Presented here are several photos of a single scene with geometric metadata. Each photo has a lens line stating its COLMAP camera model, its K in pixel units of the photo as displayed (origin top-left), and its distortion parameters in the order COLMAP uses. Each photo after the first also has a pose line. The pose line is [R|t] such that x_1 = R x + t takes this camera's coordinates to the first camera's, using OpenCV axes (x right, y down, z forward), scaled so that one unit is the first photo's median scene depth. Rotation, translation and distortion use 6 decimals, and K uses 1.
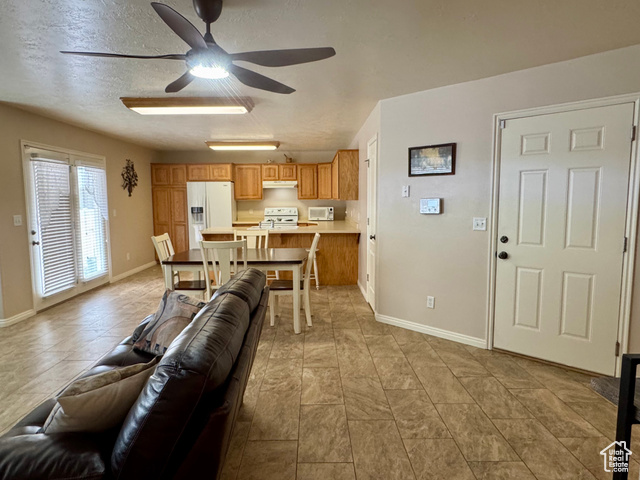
lens RADIAL K [[402.4, 0, 317.2], [0, 402.4, 239.8], [0, 0, 1]] dist [-0.006757, 0.004496]
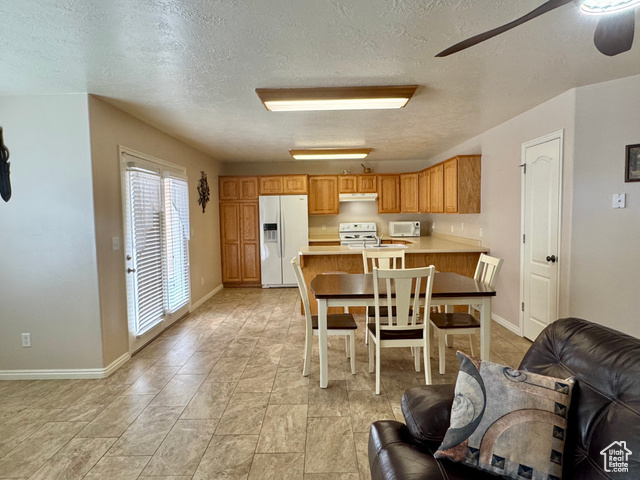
lens RADIAL K [[402.4, 0, 320.5], [0, 402.4, 240.2], [0, 0, 1]] dist [-0.006757, 0.004496]
pose [[0.999839, -0.012861, -0.012503, -0.227535], [0.012422, 0.999325, -0.034563, -0.015444], [0.012939, 0.034402, 0.999324, 0.136236]]
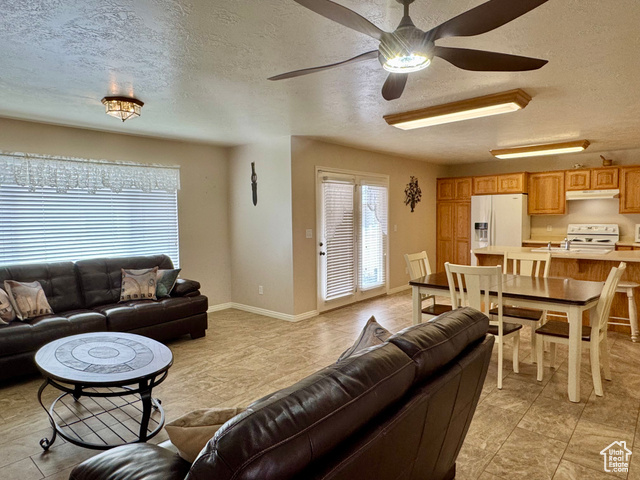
lens RADIAL K [[402.4, 0, 320.1], [0, 402.4, 240.2], [0, 0, 1]] dist [-0.006757, 0.004496]
pose [[0.744340, 0.037065, -0.666771, 0.051884], [-0.059240, 0.998187, -0.010643, -0.013217], [0.665168, 0.047421, 0.745187, 0.095521]]
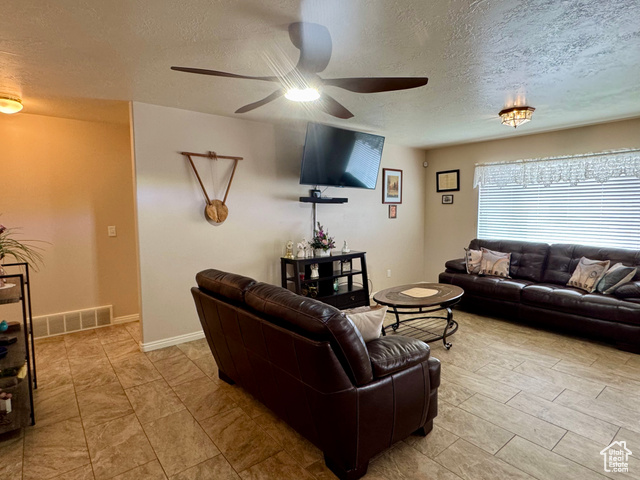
lens RADIAL K [[354.8, 0, 323.2], [0, 354.8, 235.9], [0, 0, 1]] dist [0.000825, 0.001975]
pose [[-0.782721, 0.057320, -0.619727, 0.098223], [-0.055115, 0.985454, 0.160759, -0.066148], [0.619927, 0.159986, -0.768176, 0.594430]]
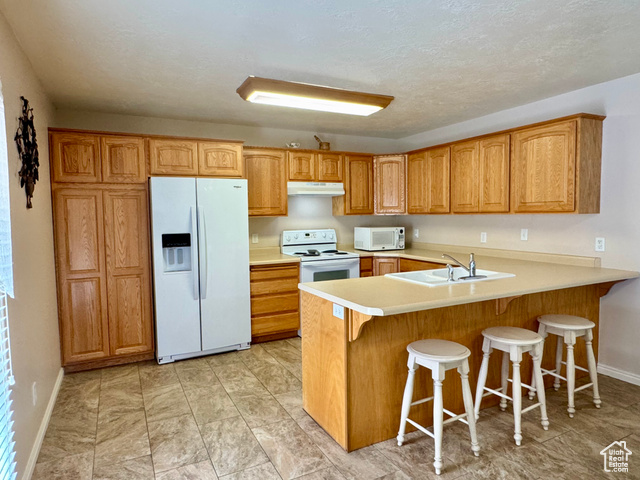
lens RADIAL K [[402.4, 0, 317.9], [0, 402.4, 242.2], [0, 0, 1]] dist [-0.006757, 0.004496]
pose [[0.898402, -0.037707, 0.437552, -0.456511], [0.054454, 0.998183, -0.025788, -0.066790], [-0.435785, 0.046995, 0.898823, 0.684184]]
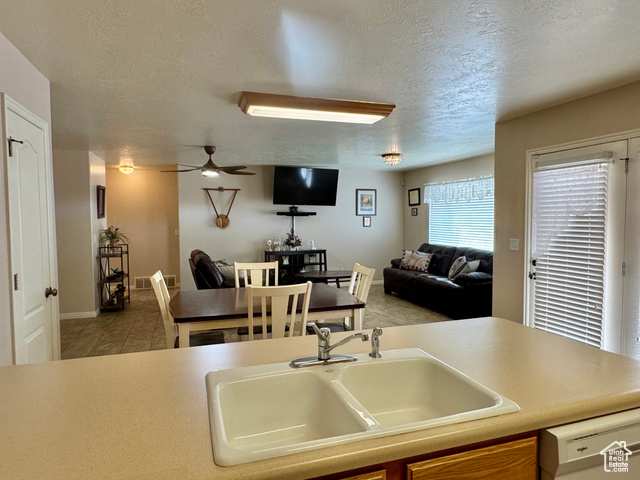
lens RADIAL K [[402.4, 0, 320.3], [0, 402.4, 240.7], [0, 0, 1]] dist [-0.006757, 0.004496]
pose [[-0.952362, 0.028377, -0.303648, -0.047269], [-0.020038, 0.987688, 0.155149, -0.132204], [0.304312, 0.153842, -0.940067, 1.209675]]
